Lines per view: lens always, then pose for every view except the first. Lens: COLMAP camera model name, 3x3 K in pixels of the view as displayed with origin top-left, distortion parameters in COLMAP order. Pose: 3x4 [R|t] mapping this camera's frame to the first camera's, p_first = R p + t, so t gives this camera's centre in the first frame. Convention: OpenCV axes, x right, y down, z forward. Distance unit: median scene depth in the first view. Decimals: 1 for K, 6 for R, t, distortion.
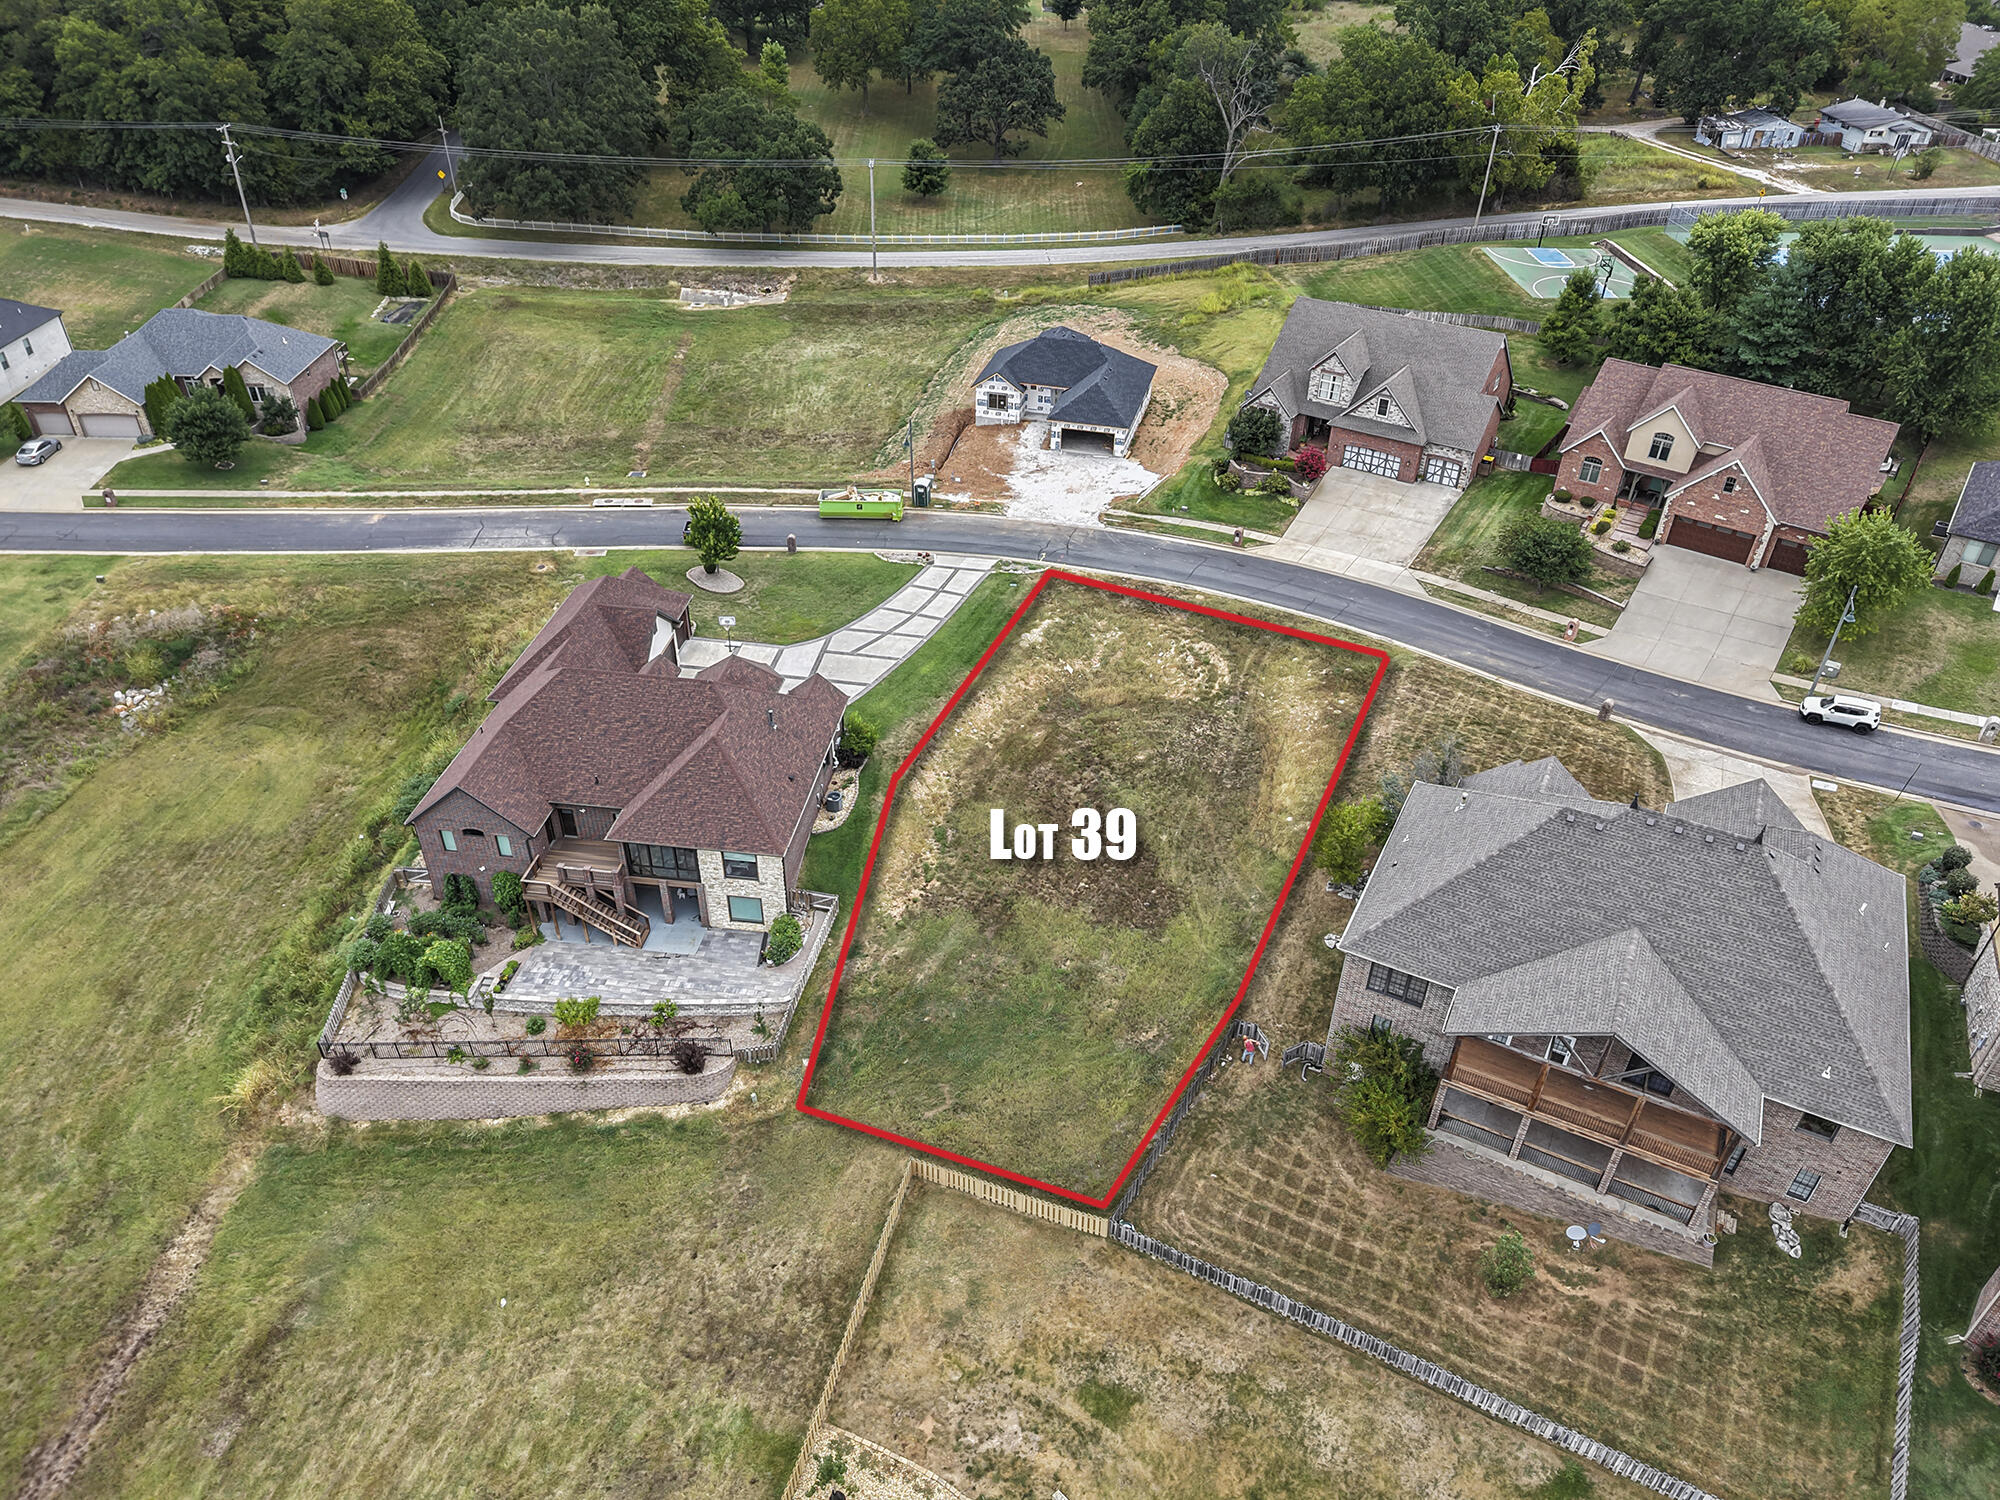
lens RADIAL K [[1316.2, 0, 1000.0], [0, 1316.2, 750.0], [0, 0, 1]] dist [0.009360, -0.009658]
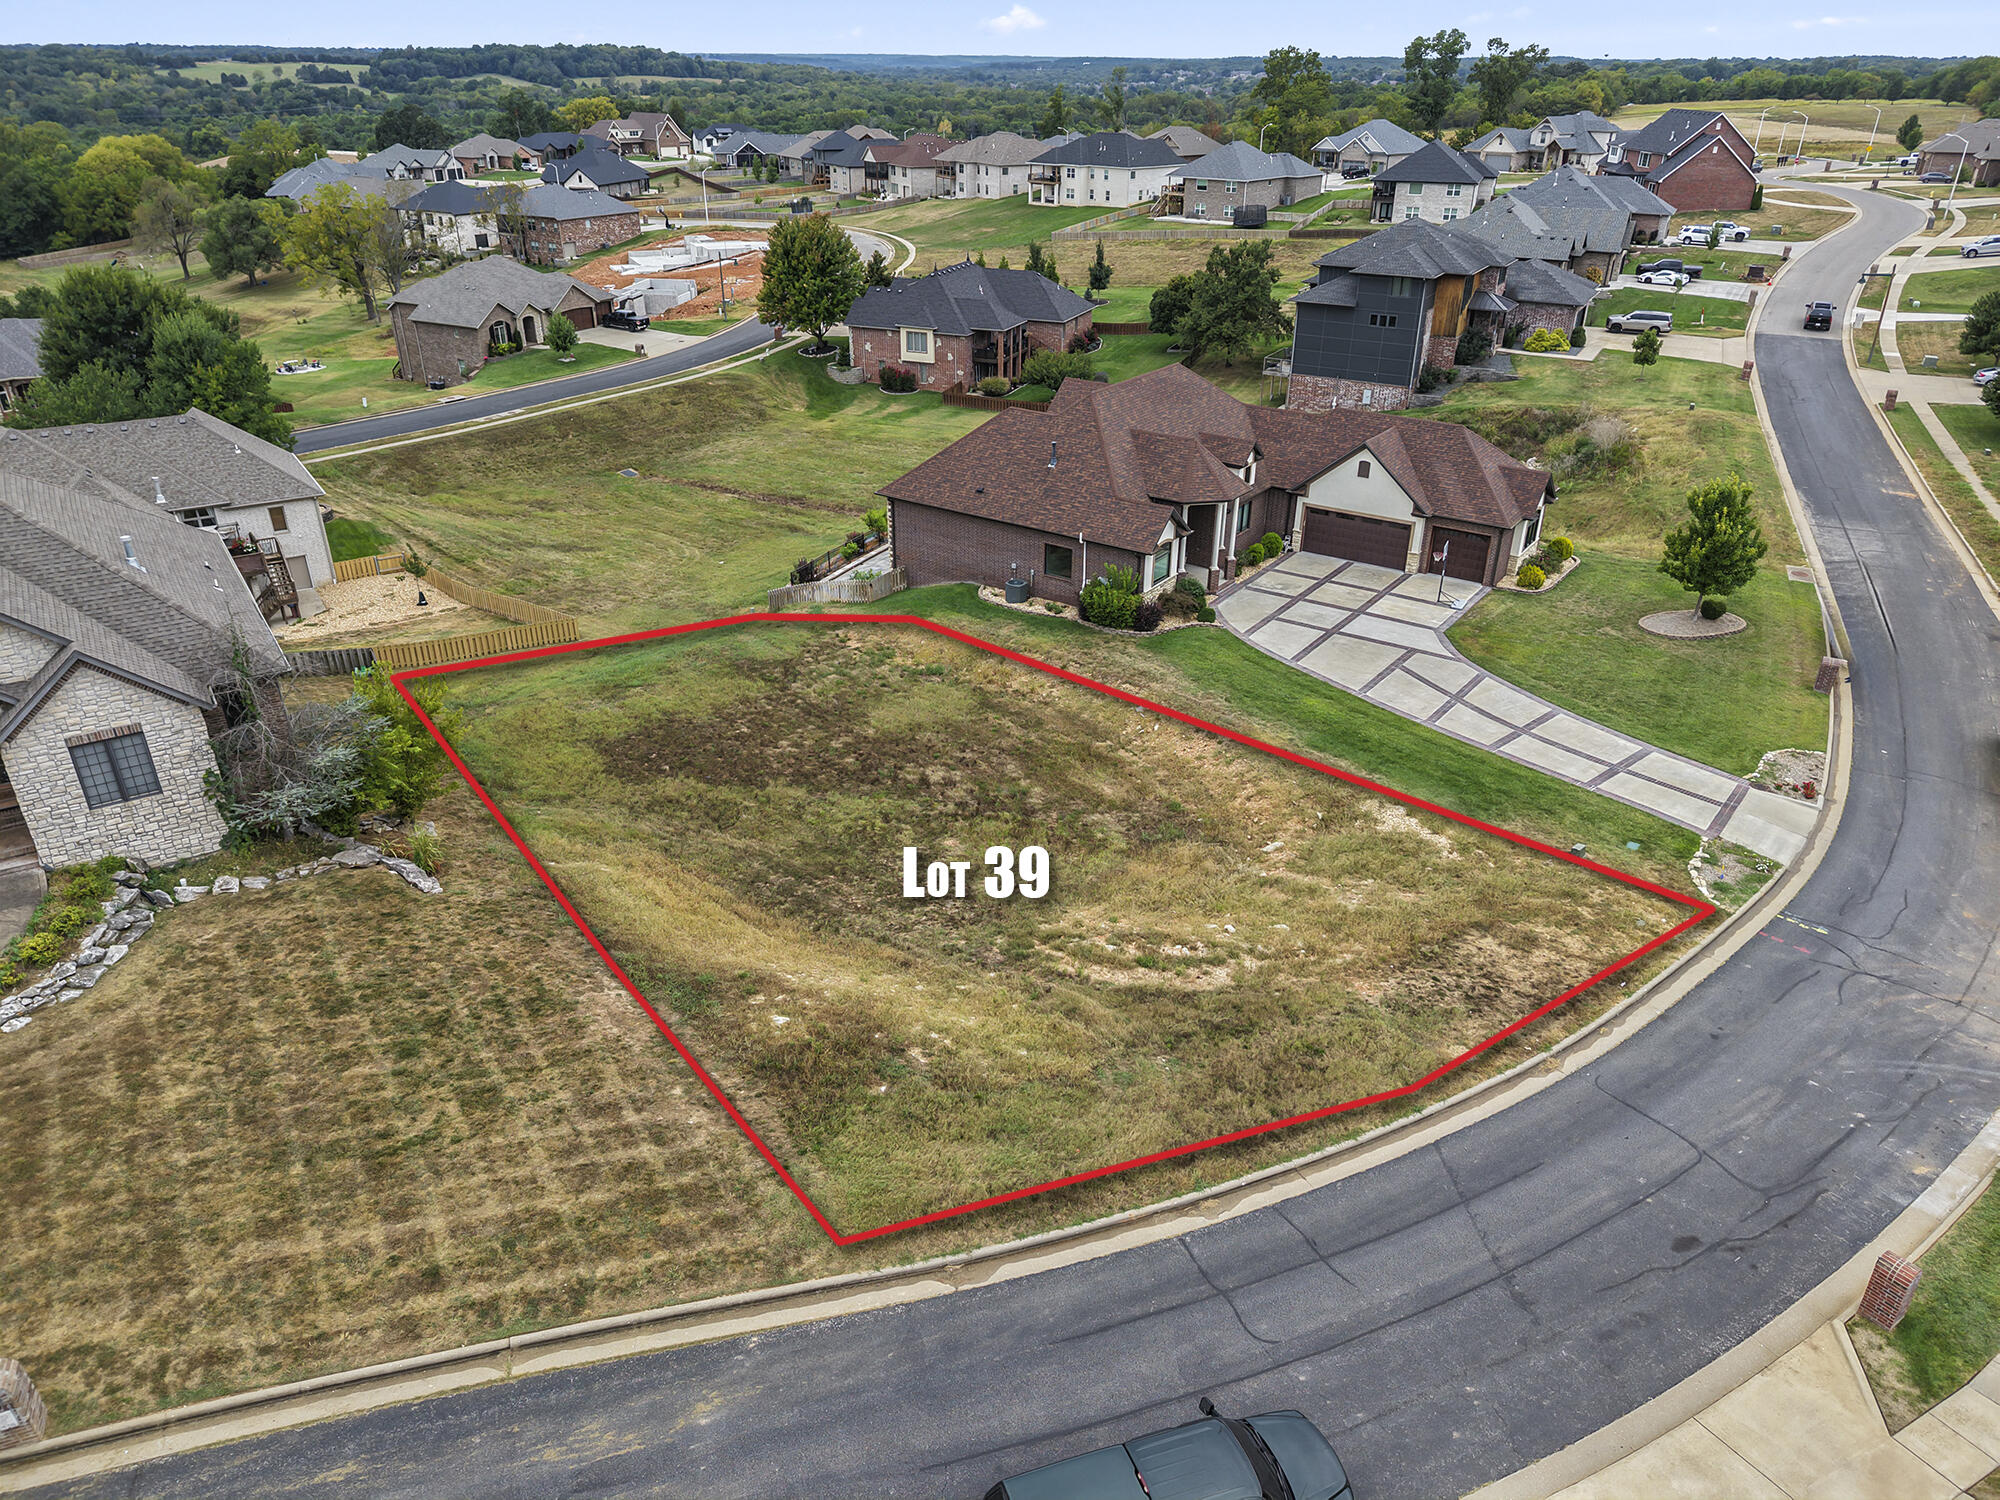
lens RADIAL K [[1348.9, 0, 1054.2], [0, 1348.9, 749.8], [0, 0, 1]] dist [0.006441, -0.000565]
pose [[-0.437886, 0.394934, -0.807640, 0.464821], [-0.529433, 0.612774, 0.586693, -0.325061], [0.726606, 0.684496, -0.059234, 0.938124]]
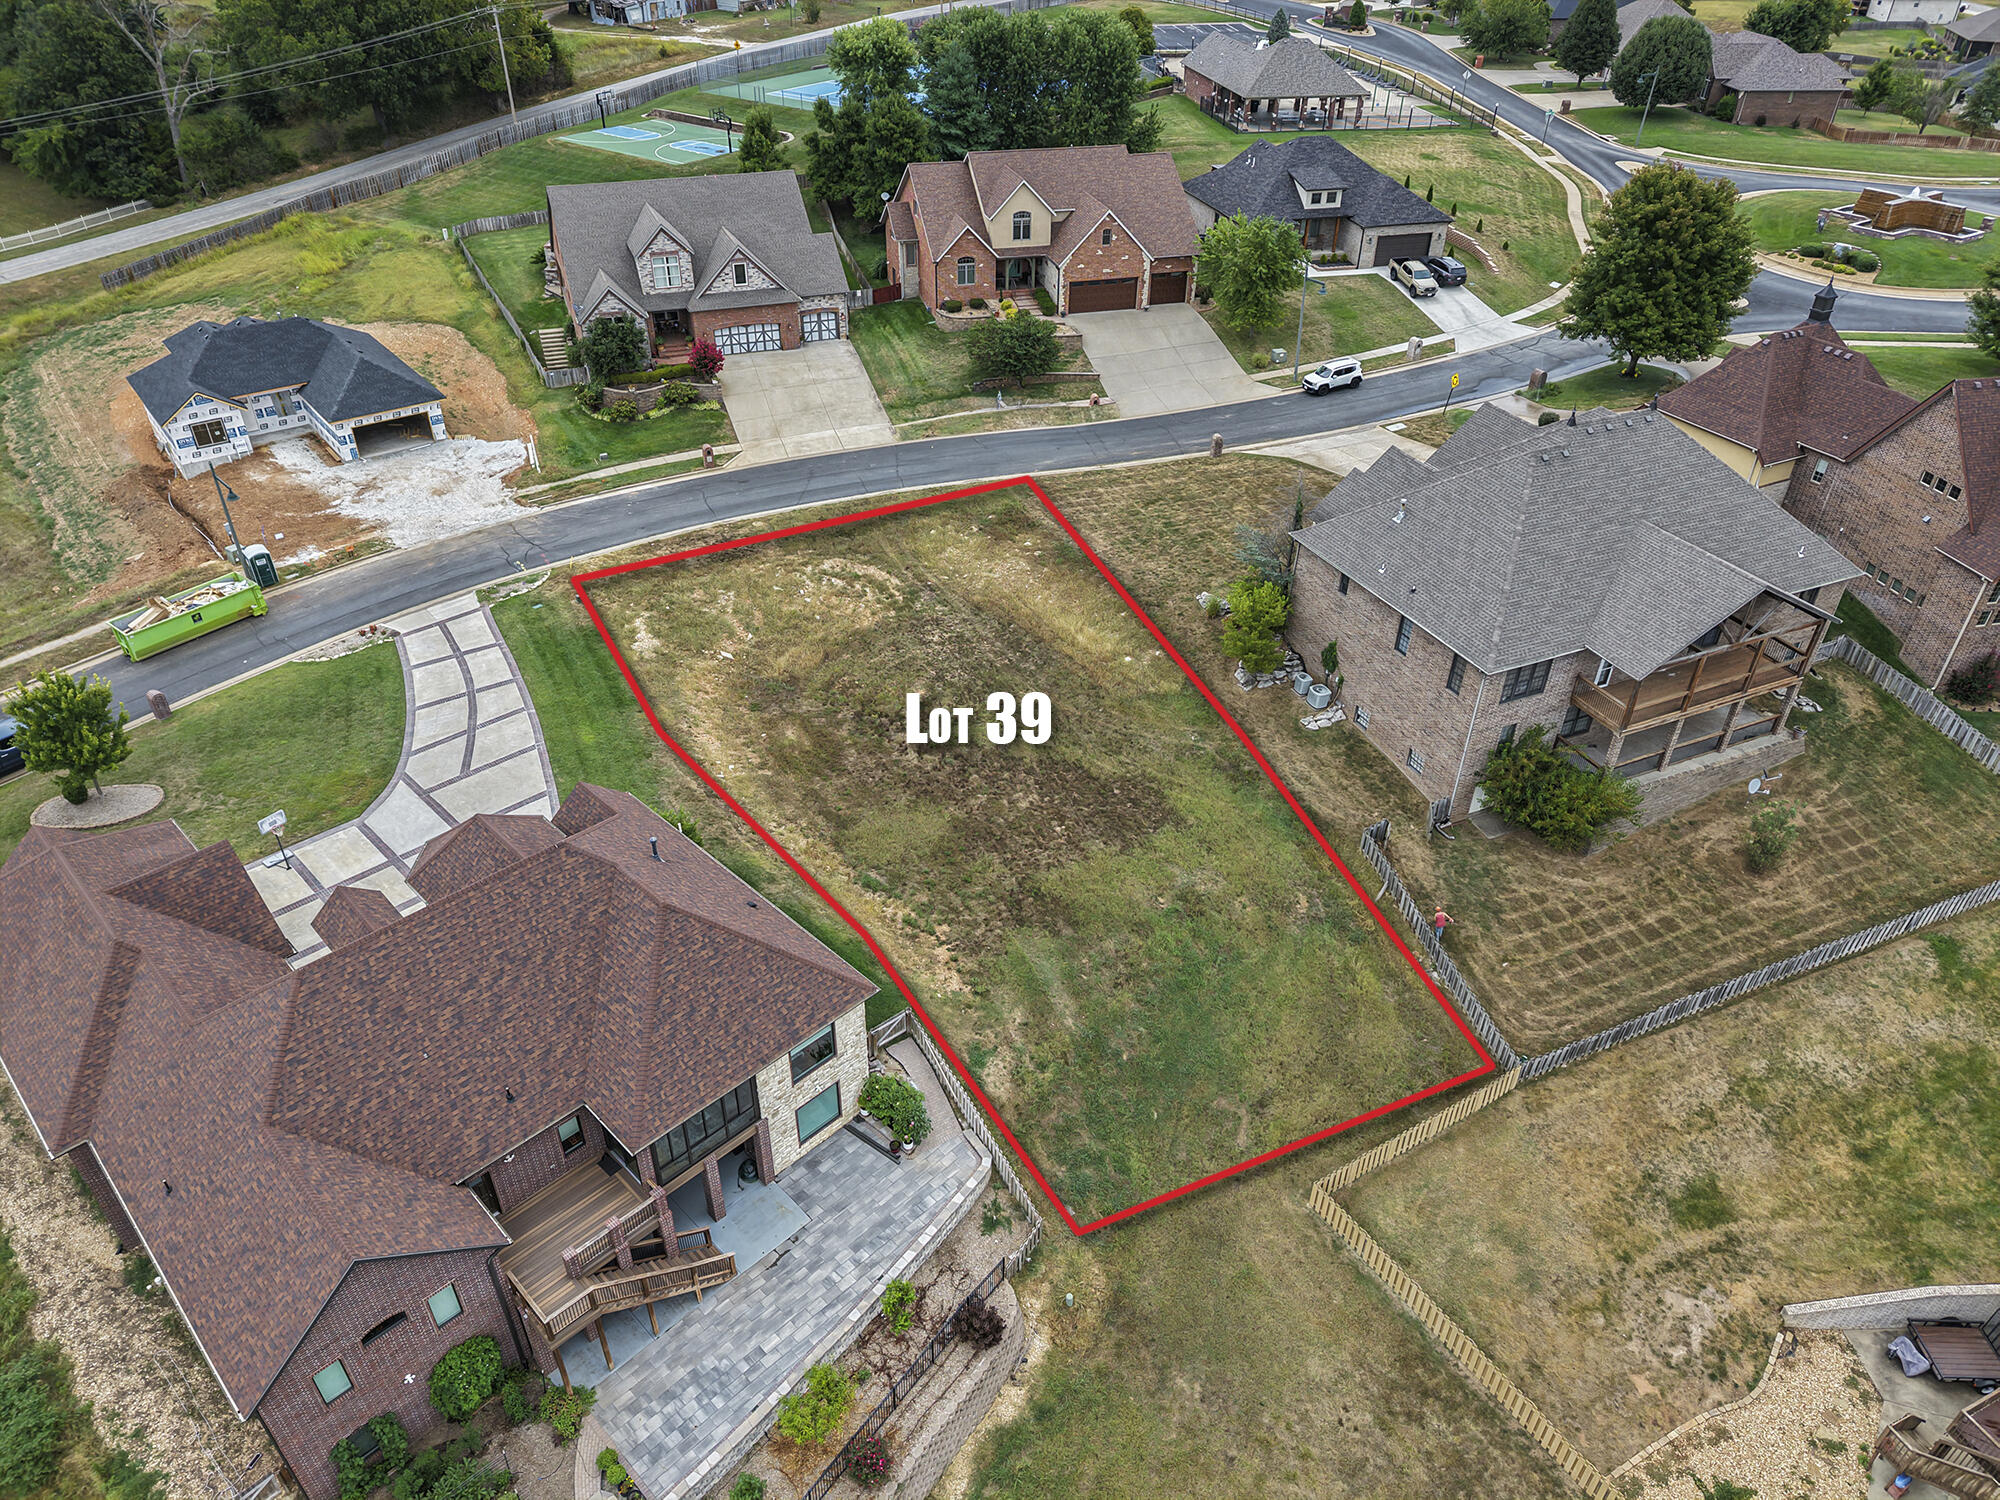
lens RADIAL K [[1316.2, 0, 1000.0], [0, 1316.2, 750.0], [0, 0, 1]] dist [0.009360, -0.009658]
pose [[0.617811, -0.466582, 0.632939, -0.353966], [0.458143, 0.867782, 0.192508, -0.086900], [-0.639074, 0.171043, 0.749886, 0.333336]]
